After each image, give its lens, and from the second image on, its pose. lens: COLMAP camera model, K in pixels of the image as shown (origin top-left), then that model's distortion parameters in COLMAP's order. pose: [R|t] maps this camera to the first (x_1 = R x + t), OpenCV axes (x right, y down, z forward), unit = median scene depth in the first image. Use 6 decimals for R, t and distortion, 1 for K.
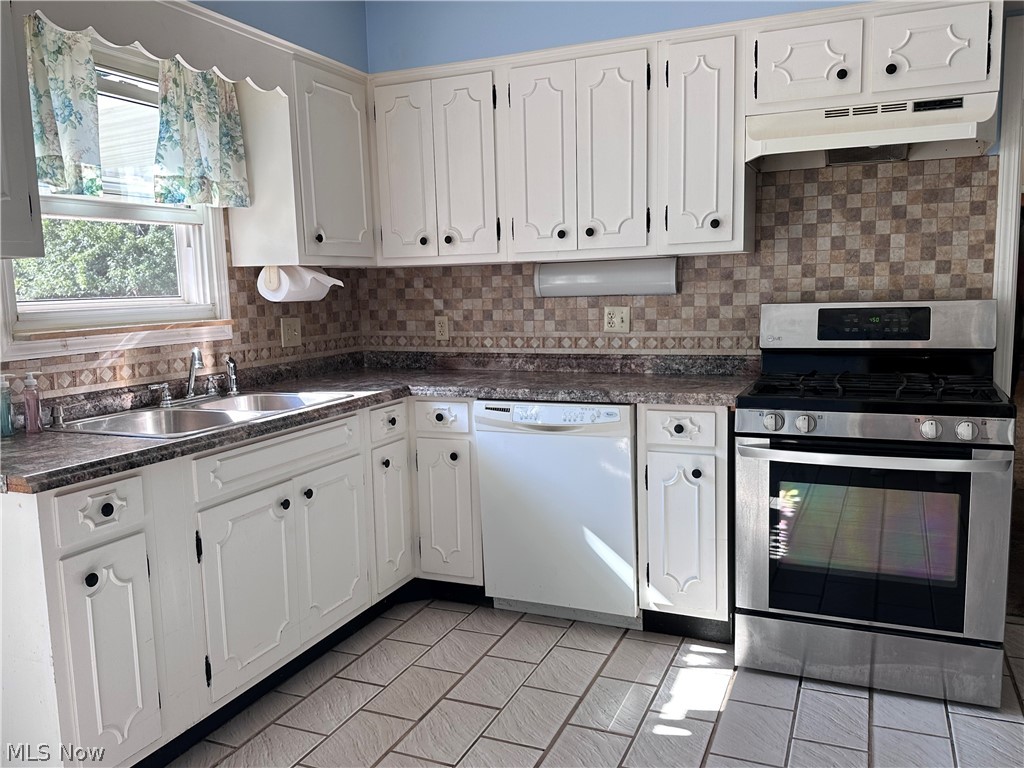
lens RADIAL K [[810.1, 0, 512.0], [0, 810.1, 384.0], [0, 0, 1]] dist [0.138628, -0.220524]
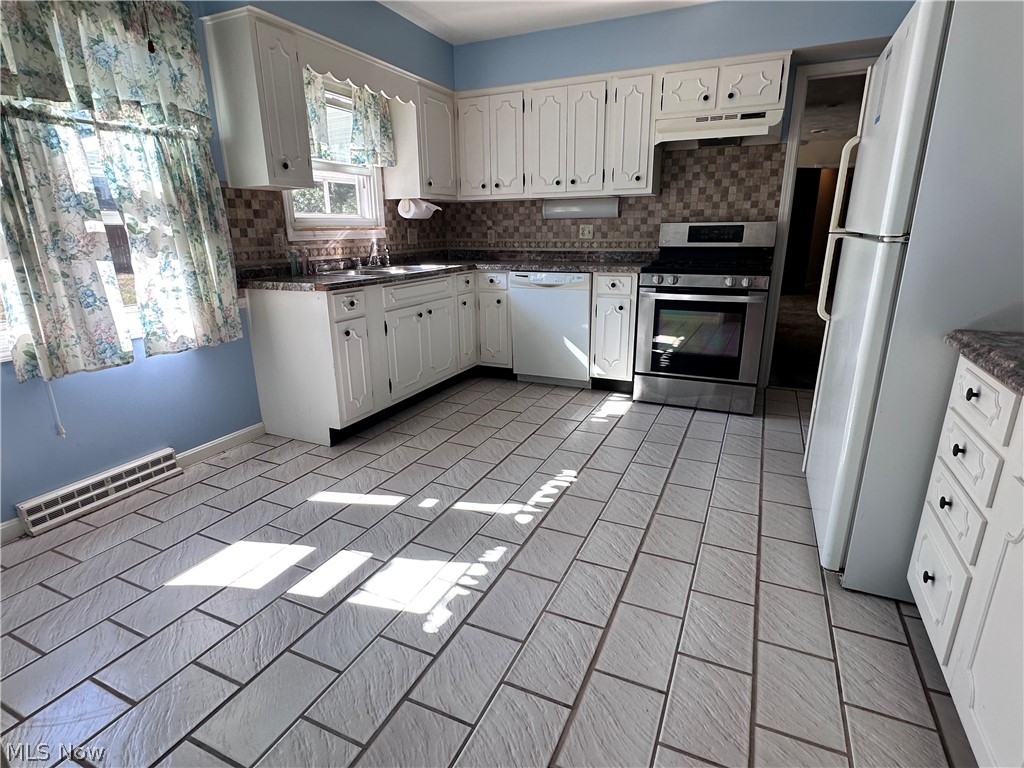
lens RADIAL K [[533.9, 0, 512.0], [0, 533.9, 384.0], [0, 0, 1]] dist [-0.003809, -0.000270]
pose [[0.999534, 0.022059, -0.021098, -0.008806], [-0.018340, 0.986527, 0.162569, 0.080774], [0.024400, -0.162106, 0.986472, -0.312748]]
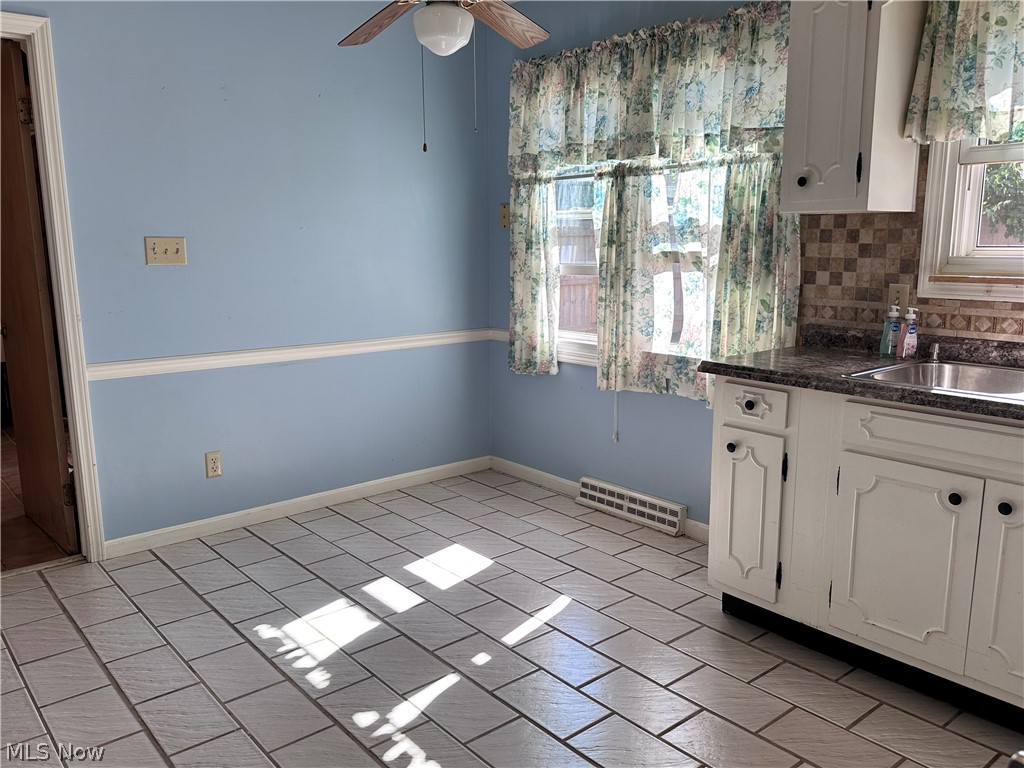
lens RADIAL K [[810.1, 0, 512.0], [0, 810.1, 384.0], [0, 0, 1]] dist [0.138628, -0.220524]
pose [[-0.445839, 0.184528, -0.875886, 0.557605], [-0.094224, 0.963409, 0.250929, -0.118231], [0.890140, 0.194404, -0.412138, 0.787799]]
